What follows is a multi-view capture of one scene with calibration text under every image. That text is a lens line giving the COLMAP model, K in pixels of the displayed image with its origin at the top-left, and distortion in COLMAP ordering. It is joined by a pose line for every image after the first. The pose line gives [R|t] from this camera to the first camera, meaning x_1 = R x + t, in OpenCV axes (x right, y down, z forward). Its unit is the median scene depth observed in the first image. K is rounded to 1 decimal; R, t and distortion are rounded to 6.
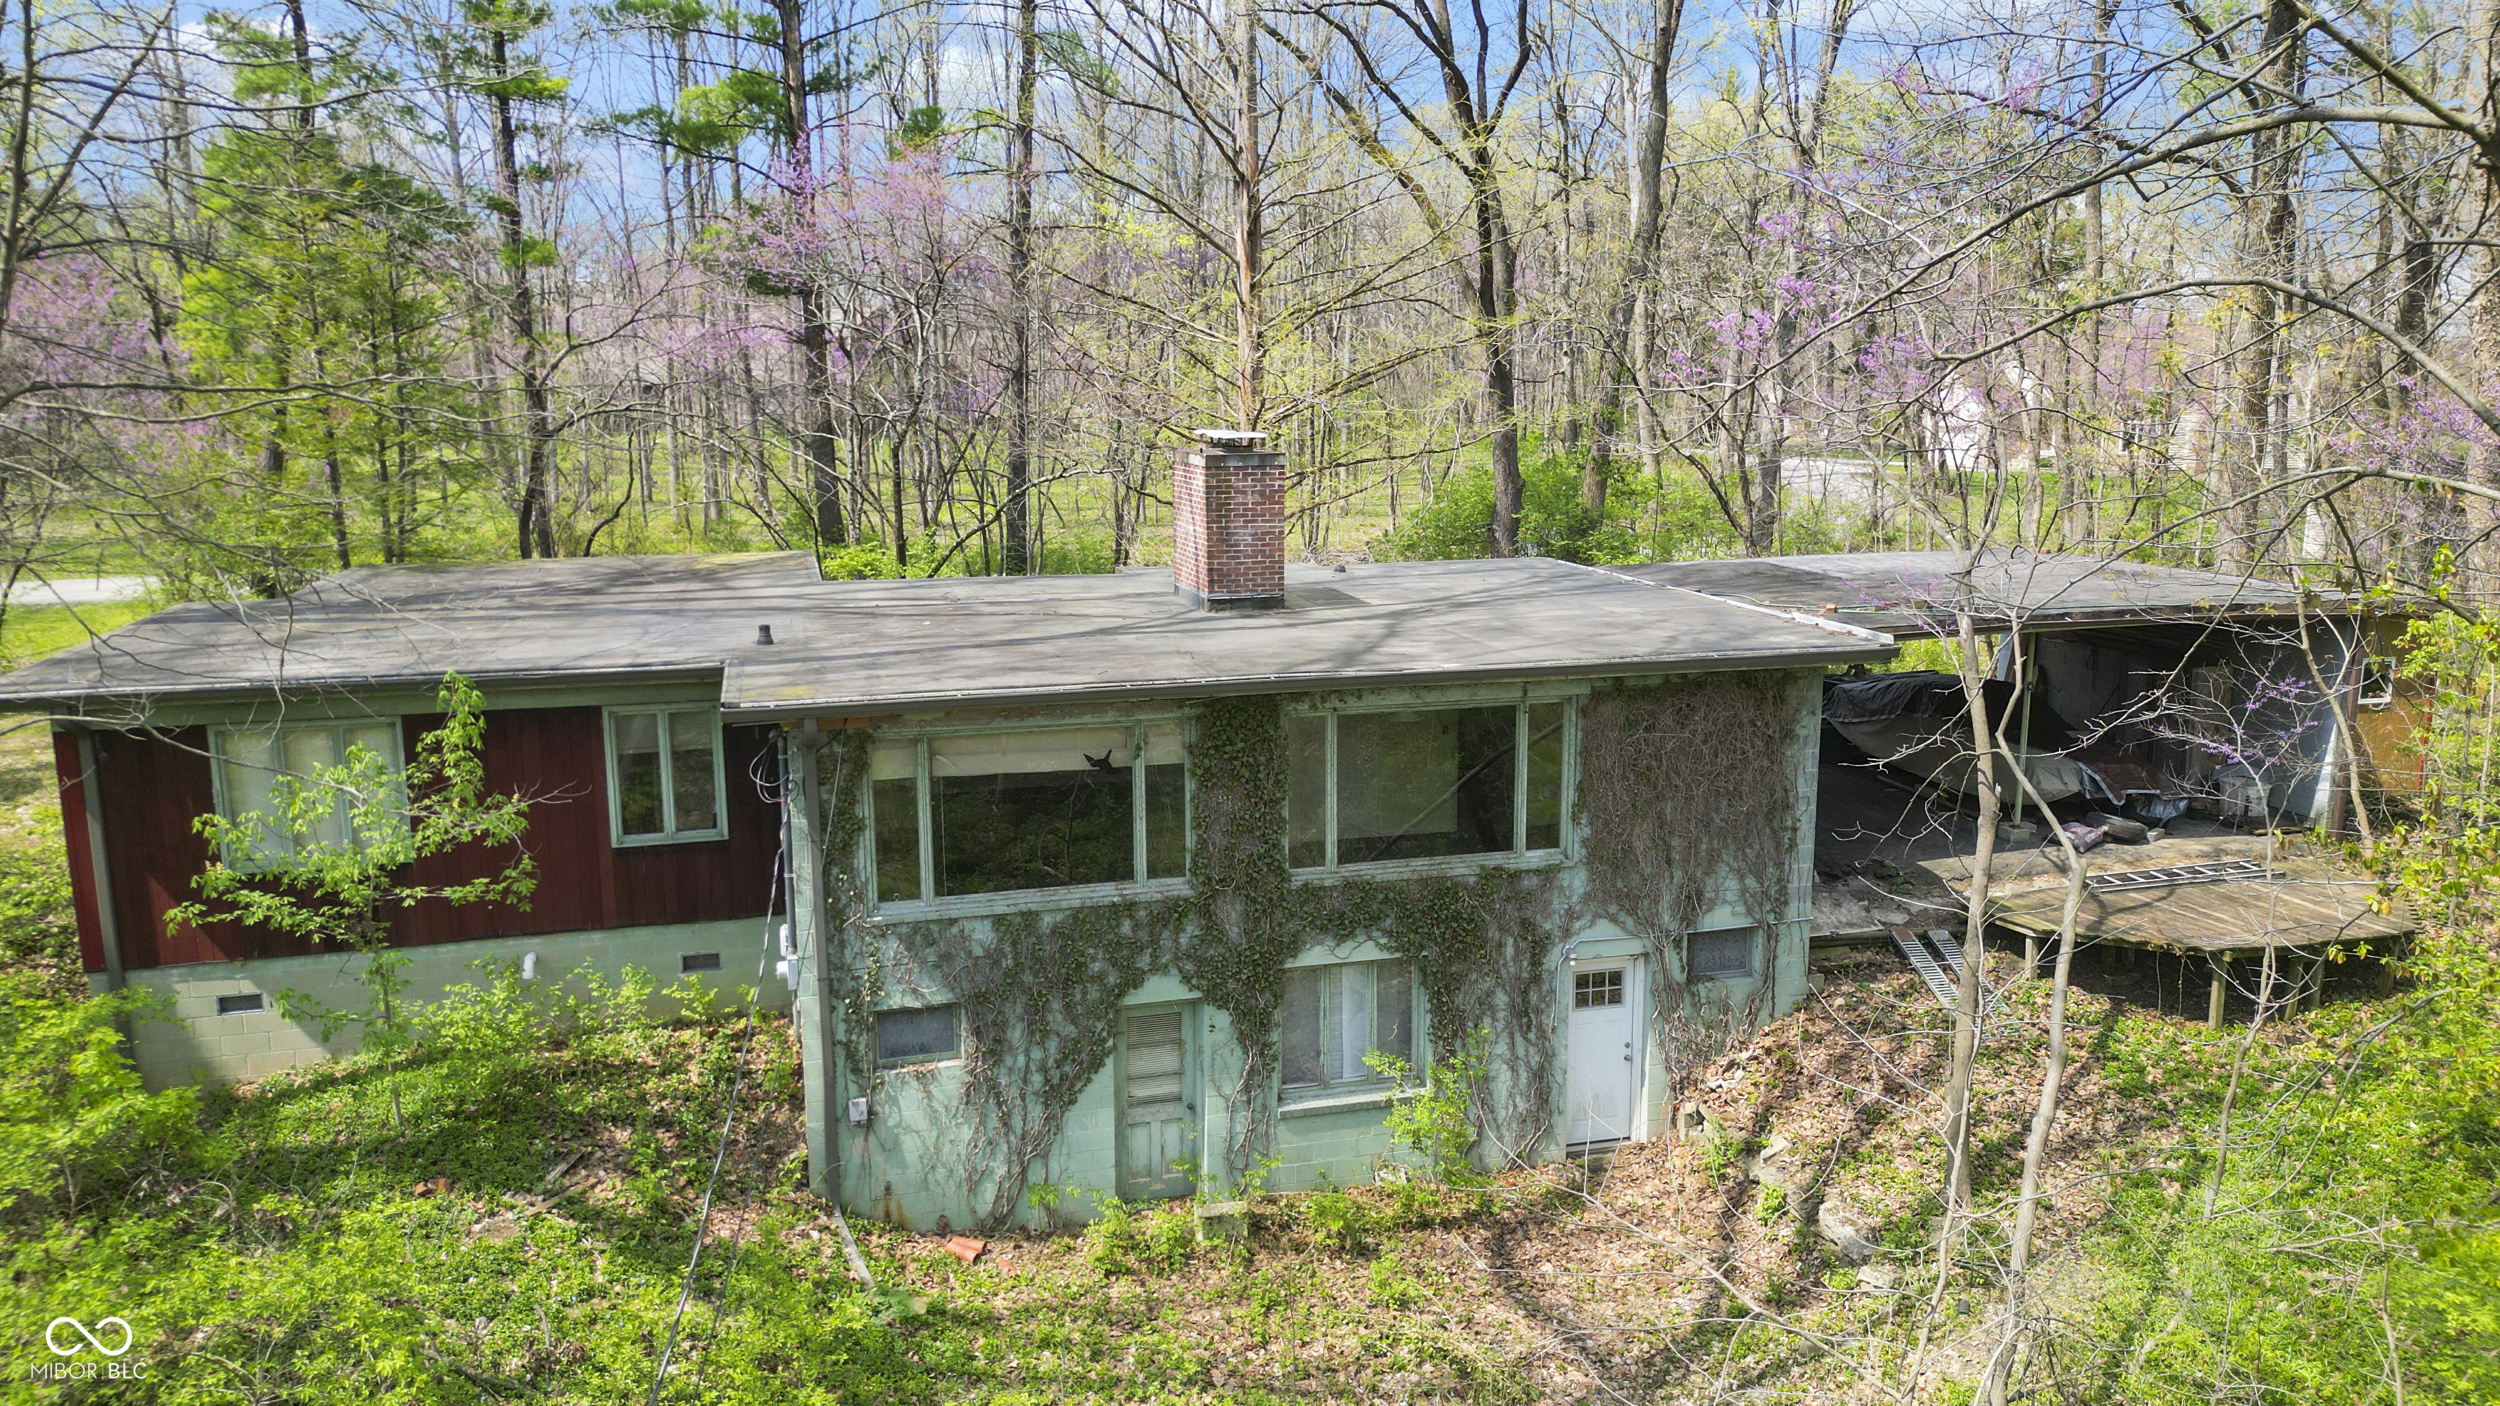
lens RADIAL K [[1733.3, 0, 1250.0], [0, 1733.3, 703.0], [0, 0, 1]] dist [0.029253, -0.007165]
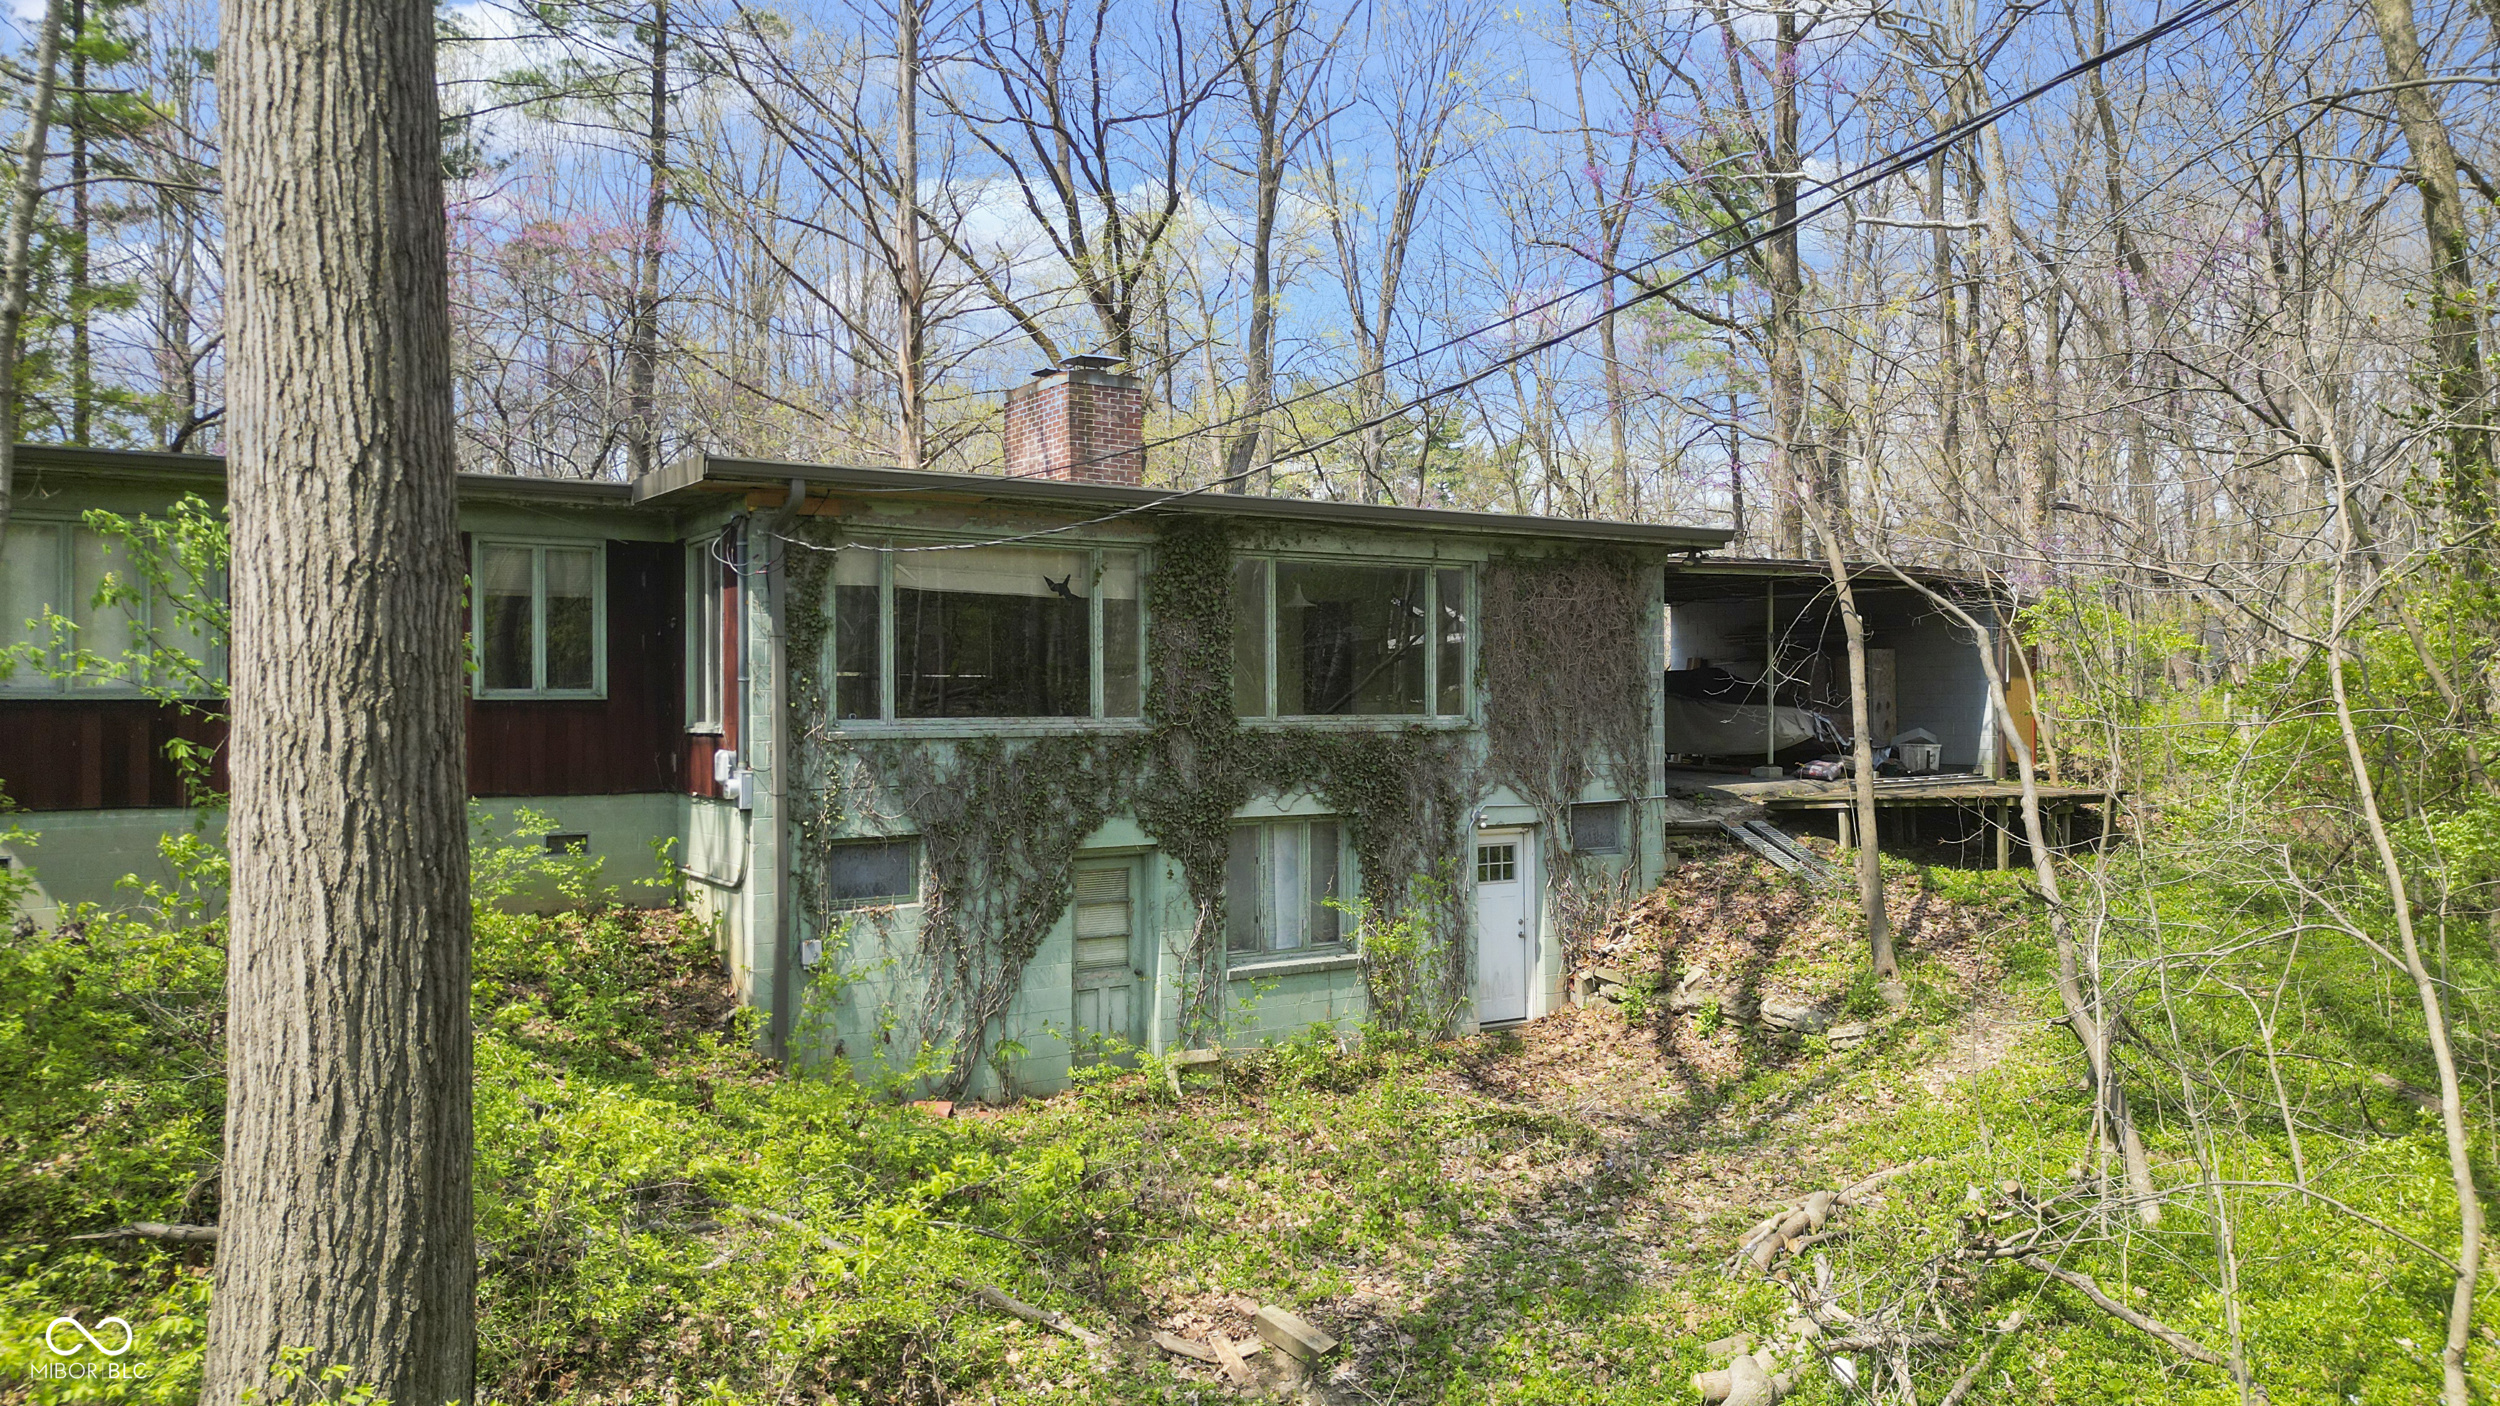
lens RADIAL K [[1733.3, 0, 1250.0], [0, 1733.3, 703.0], [0, 0, 1]] dist [0.029253, -0.007165]
pose [[0.950607, 0.003441, 0.310377, -0.273022], [0.053937, 0.982895, -0.176093, 0.261779], [-0.305674, 0.184137, 0.934161, 0.076611]]
